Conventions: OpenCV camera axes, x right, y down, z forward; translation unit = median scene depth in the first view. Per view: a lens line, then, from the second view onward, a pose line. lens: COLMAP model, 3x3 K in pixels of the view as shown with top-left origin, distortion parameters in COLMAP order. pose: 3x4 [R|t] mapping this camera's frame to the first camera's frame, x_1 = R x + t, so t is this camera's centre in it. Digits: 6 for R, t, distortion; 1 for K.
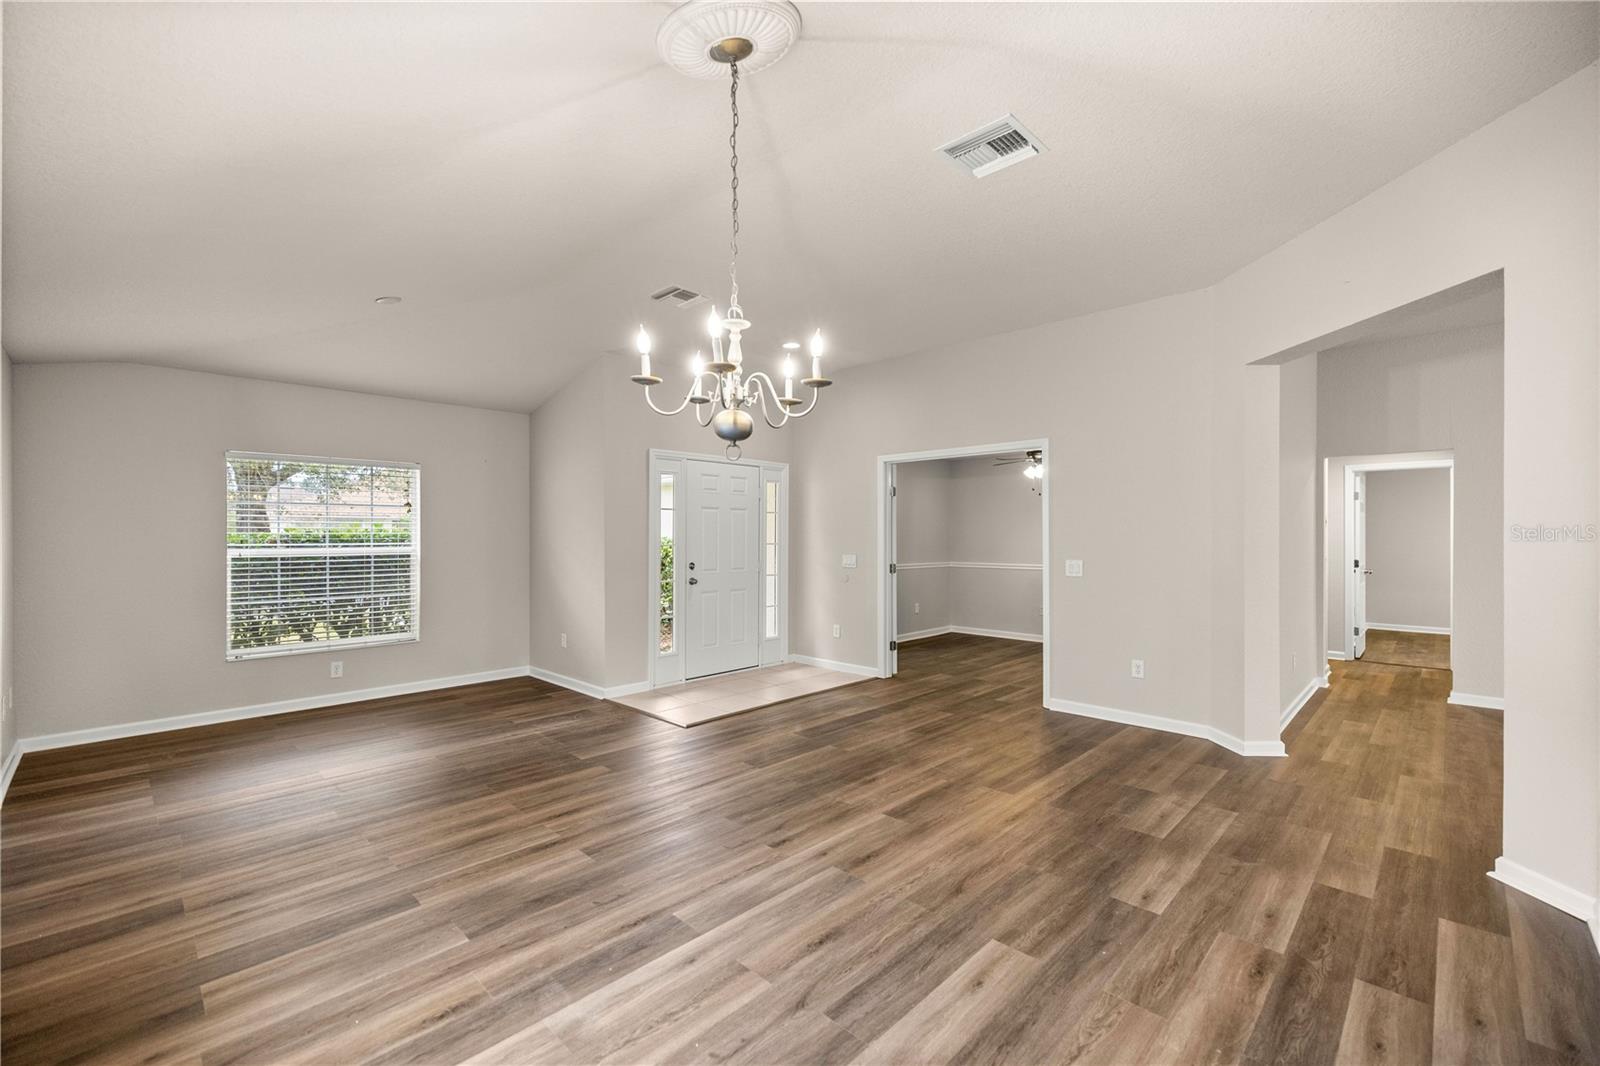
lens RADIAL K [[666.6, 0, 799.3], [0, 666.6, 531.7], [0, 0, 1]] dist [0.004237, 0.000439]
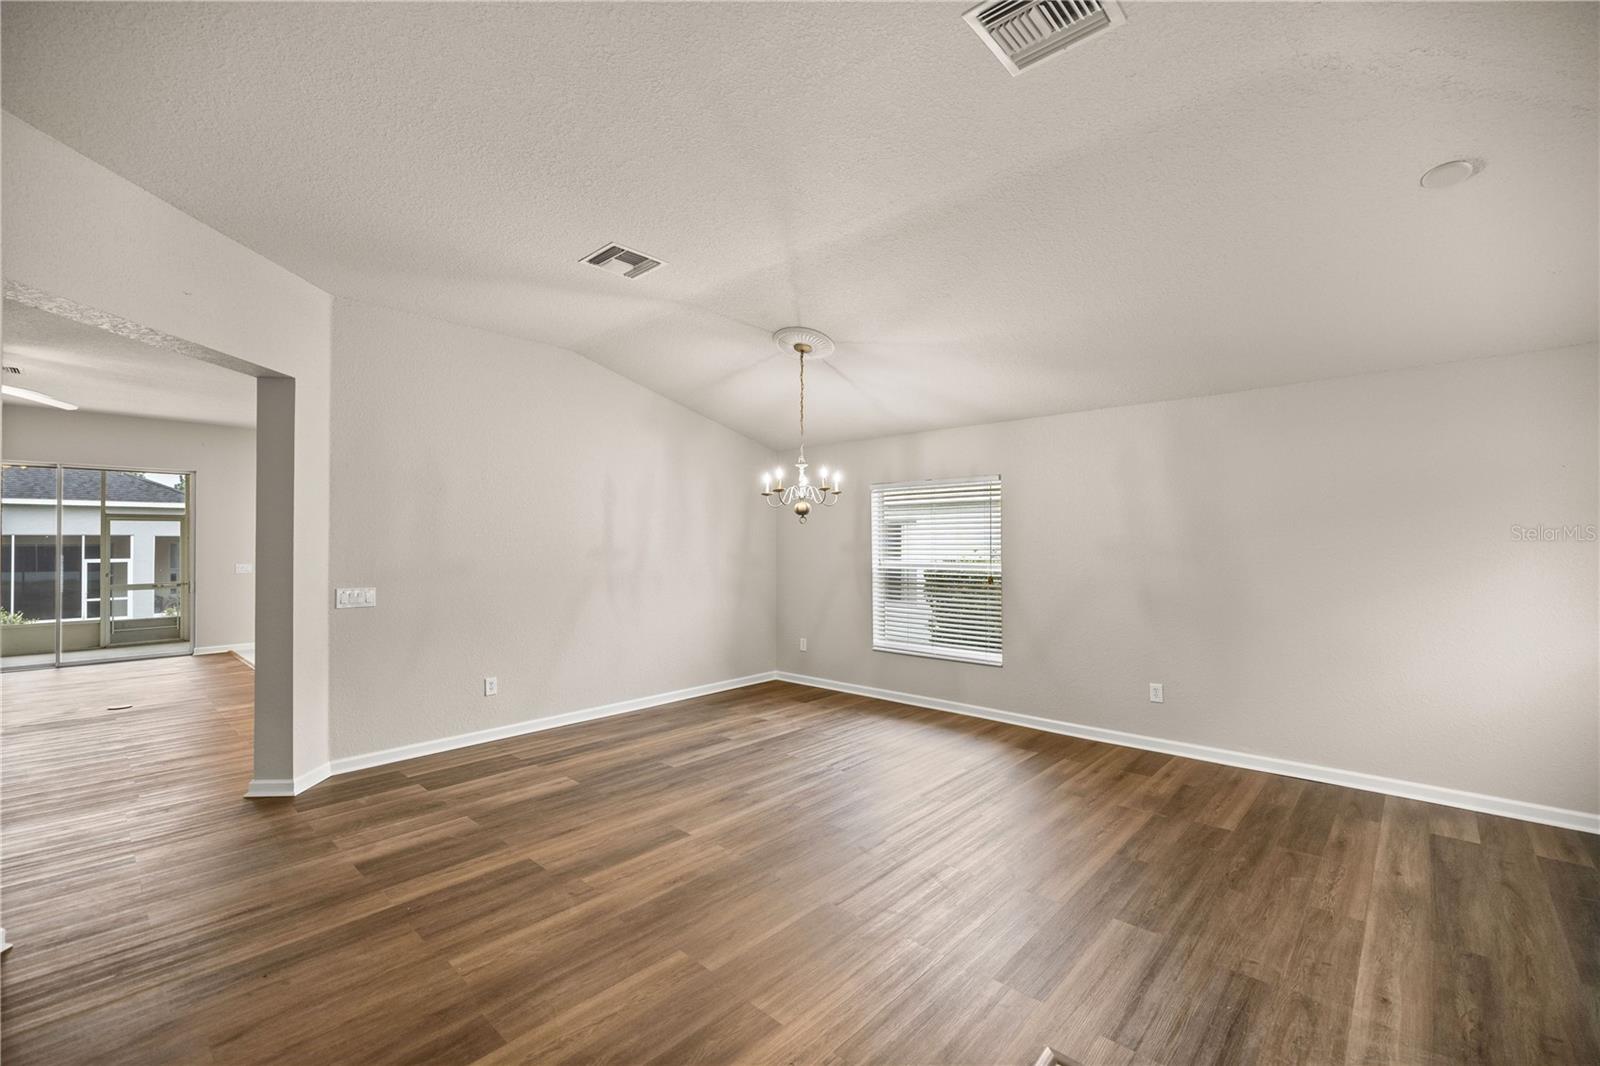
lens RADIAL K [[670.6, 0, 798.9], [0, 670.6, 537.2], [0, 0, 1]] dist [0.002986, 0.000271]
pose [[-0.999680, 0.002934, -0.025118, -0.017875], [0.003264, 0.999909, -0.013093, -0.019477], [0.025077, -0.013171, -0.999599, 2.329768]]
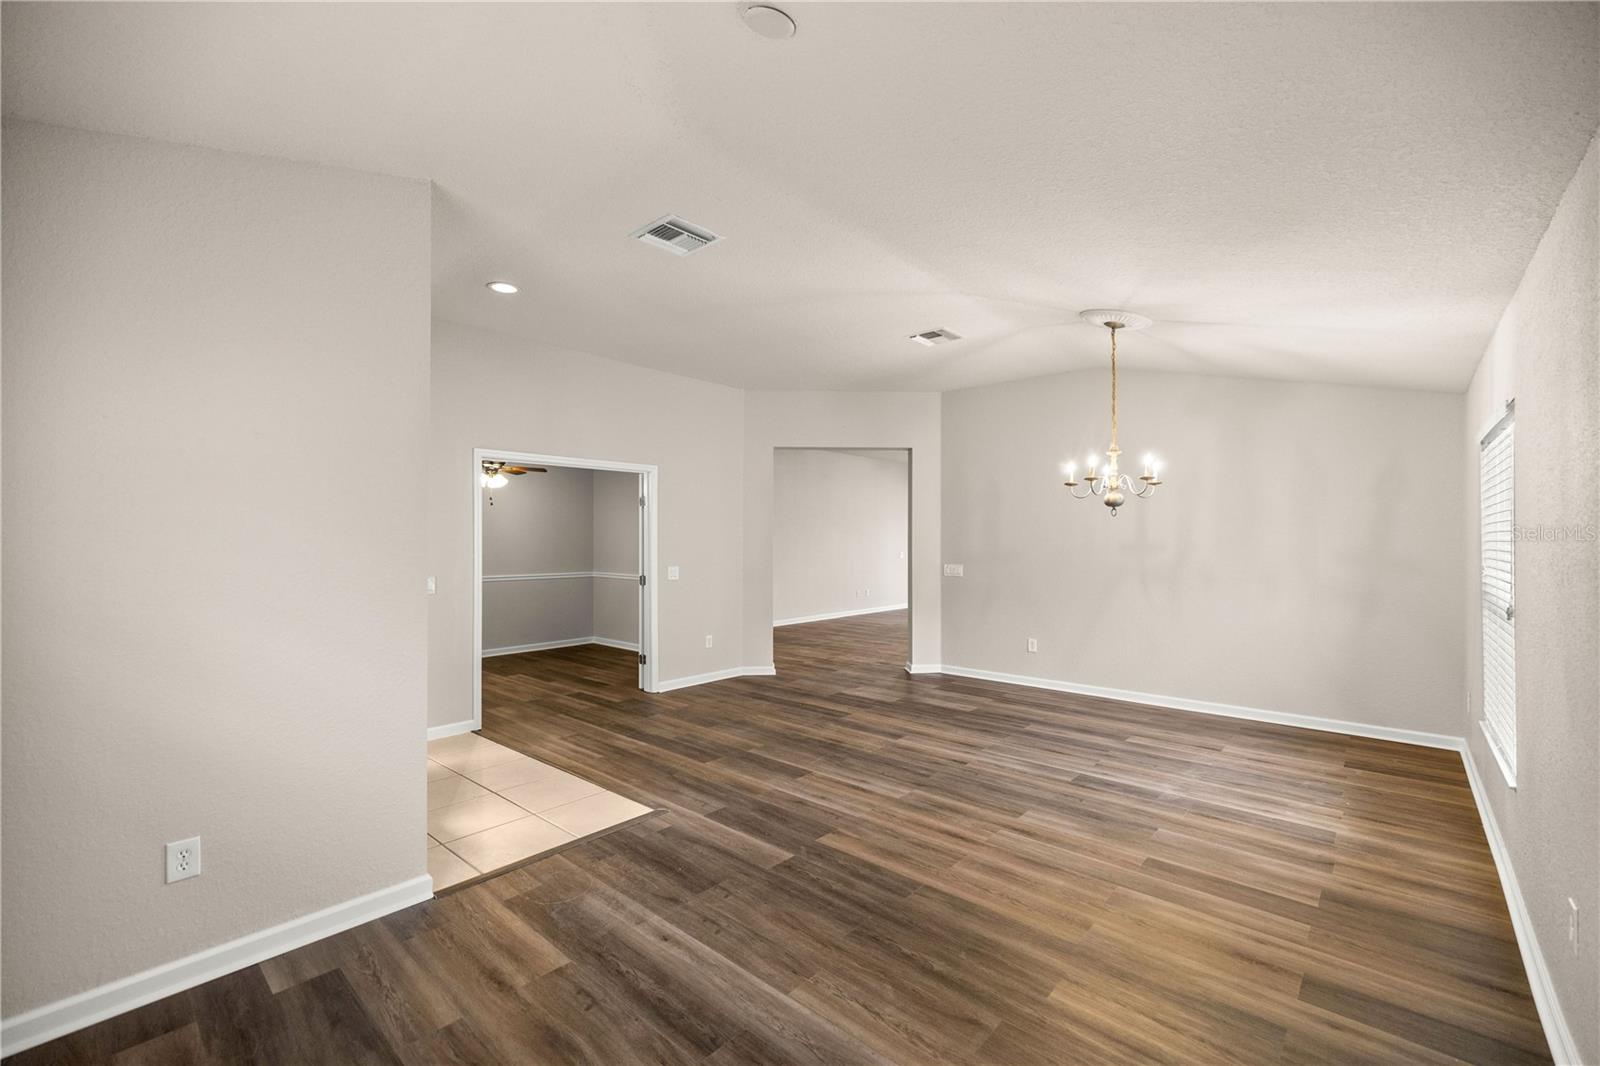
lens RADIAL K [[670.6, 0, 798.9], [0, 670.6, 537.2], [0, 0, 1]] dist [0.002986, 0.000271]
pose [[-0.041321, 0.004650, 0.999135, -1.531724], [-0.006113, 0.999969, -0.004906, -0.013953], [-0.999127, -0.006310, -0.041291, 1.465548]]
